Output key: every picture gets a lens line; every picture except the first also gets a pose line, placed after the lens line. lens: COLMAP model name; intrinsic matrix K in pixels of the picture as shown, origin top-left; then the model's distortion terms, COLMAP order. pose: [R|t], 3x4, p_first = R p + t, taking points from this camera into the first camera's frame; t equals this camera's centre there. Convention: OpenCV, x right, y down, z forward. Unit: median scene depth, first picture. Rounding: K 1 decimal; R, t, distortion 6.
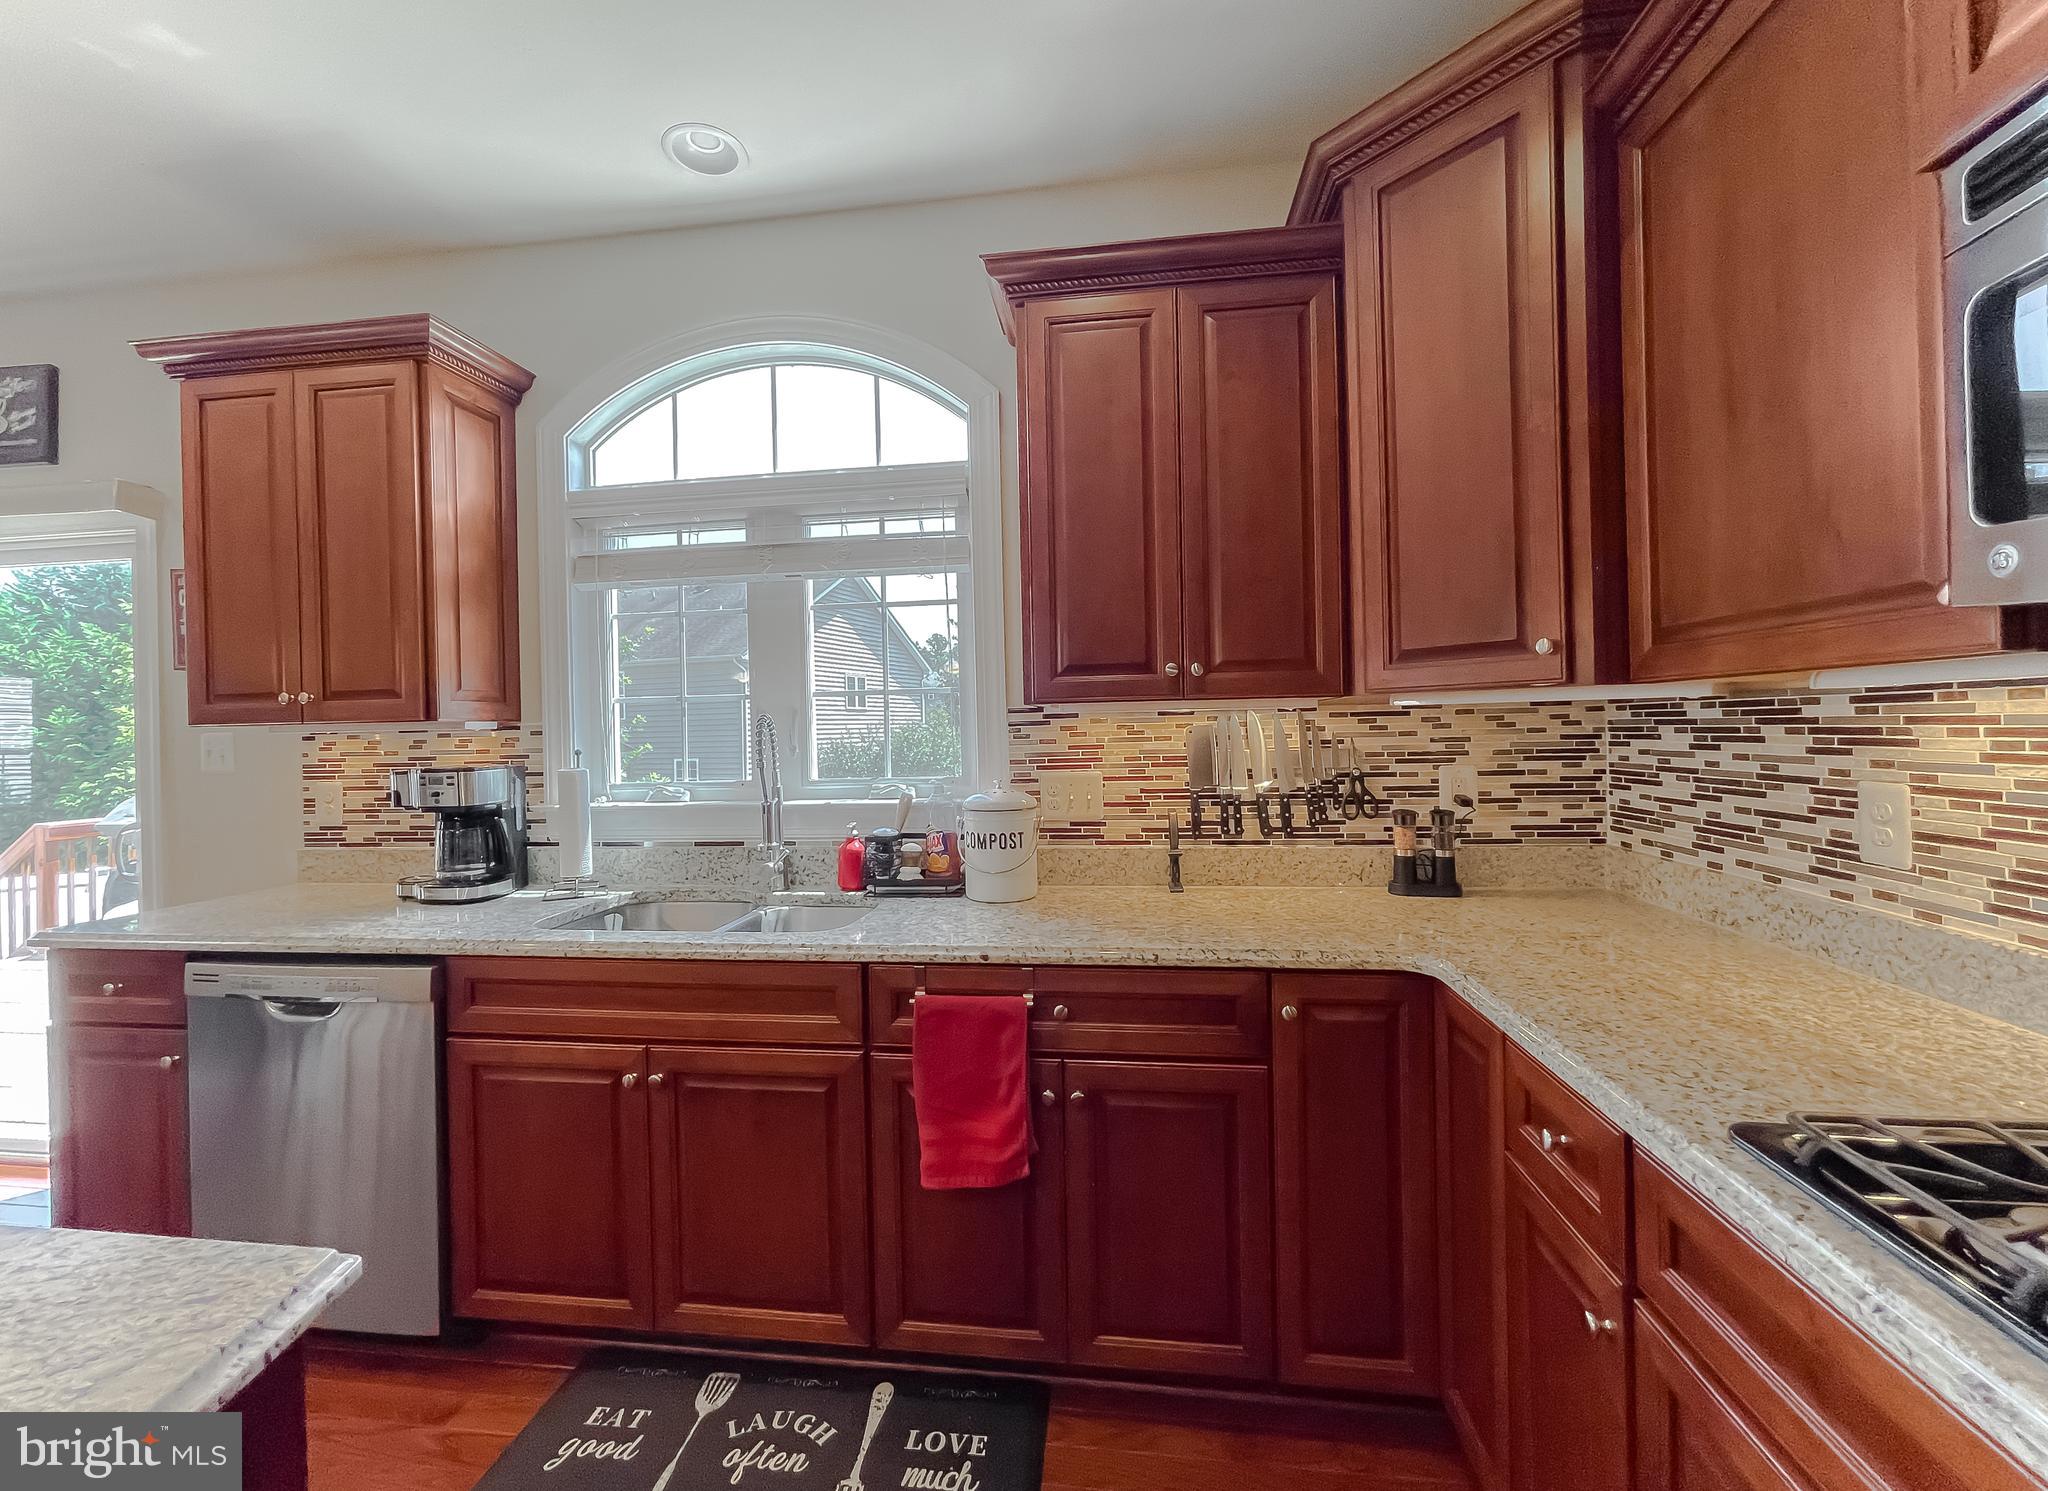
lens RADIAL K [[819.3, 0, 1024.0], [0, 819.3, 745.5], [0, 0, 1]] dist [-0.001405, -0.000187]
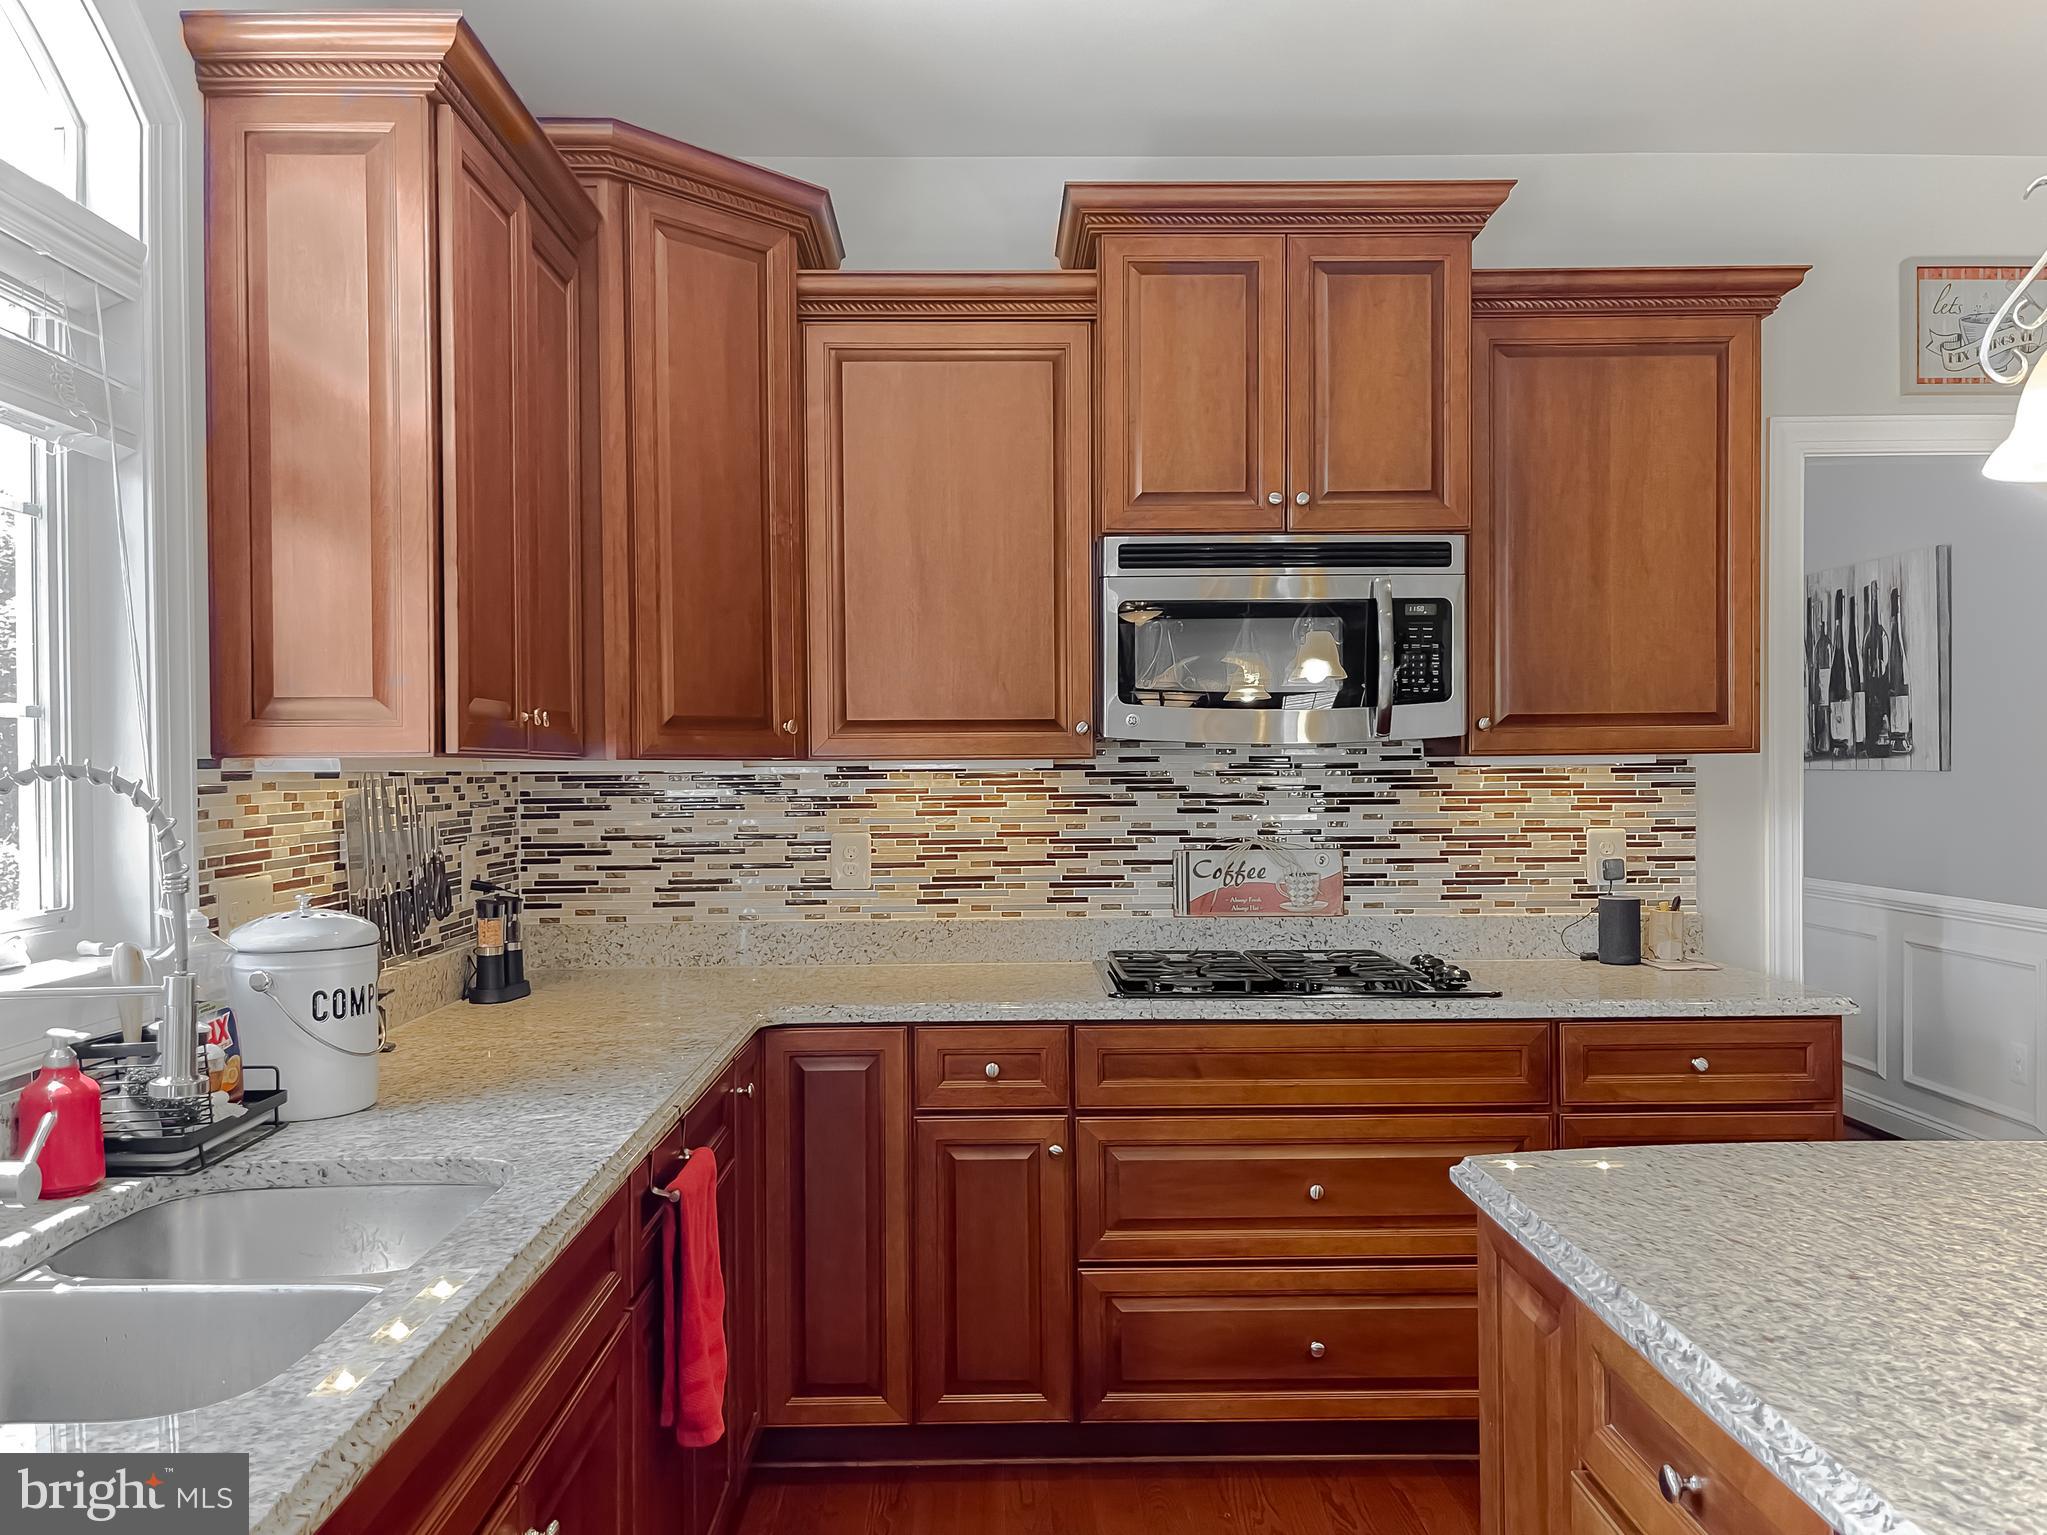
lens RADIAL K [[1495.8, 0, 1023.5], [0, 1495.8, 767.5], [0, 0, 1]] dist [0.002420, 0.000257]
pose [[-0.150882, 0.017192, 0.988402, -1.658139], [0.030014, 0.999467, -0.012803, -0.029566], [-0.988096, 0.027734, -0.151318, 1.069533]]
